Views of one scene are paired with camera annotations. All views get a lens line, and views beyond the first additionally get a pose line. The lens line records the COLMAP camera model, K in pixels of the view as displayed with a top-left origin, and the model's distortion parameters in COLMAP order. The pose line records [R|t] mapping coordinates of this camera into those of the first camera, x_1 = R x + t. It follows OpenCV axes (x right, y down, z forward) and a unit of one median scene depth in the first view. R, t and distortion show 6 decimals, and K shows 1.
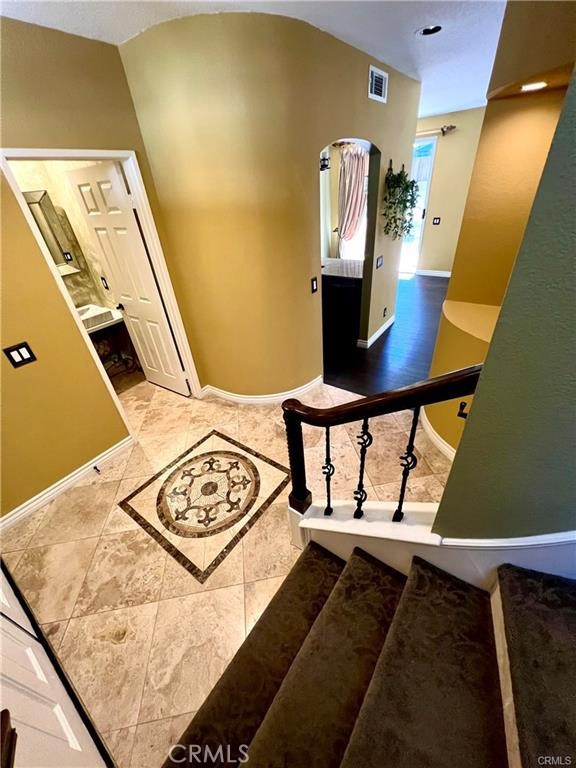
lens RADIAL K [[307.3, 0, 286.9], [0, 307.3, 385.3], [0, 0, 1]] dist [-0.000870, -0.000283]
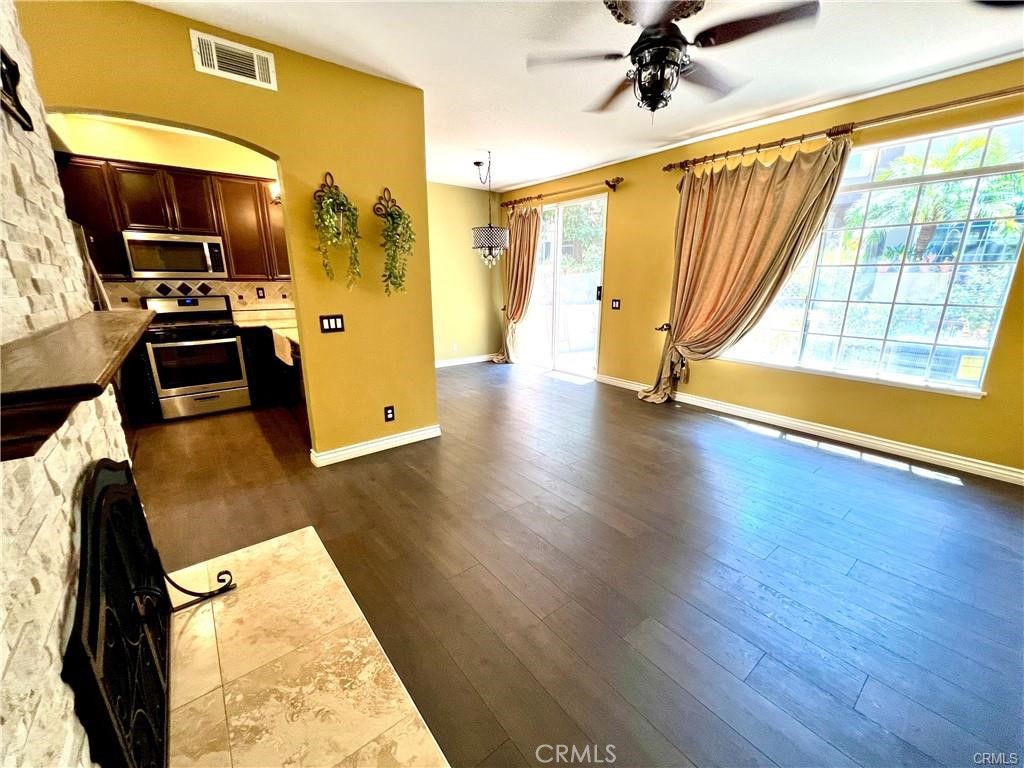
lens RADIAL K [[416.4, 0, 512.0], [0, 416.4, 384.0], [0, 0, 1]] dist [0.007109, -0.000039]
pose [[0.959287, 0.143895, -0.243029, 0.512549], [-0.214739, 0.930525, -0.296665, -0.074490], [0.183456, 0.336775, 0.923540, 0.211470]]
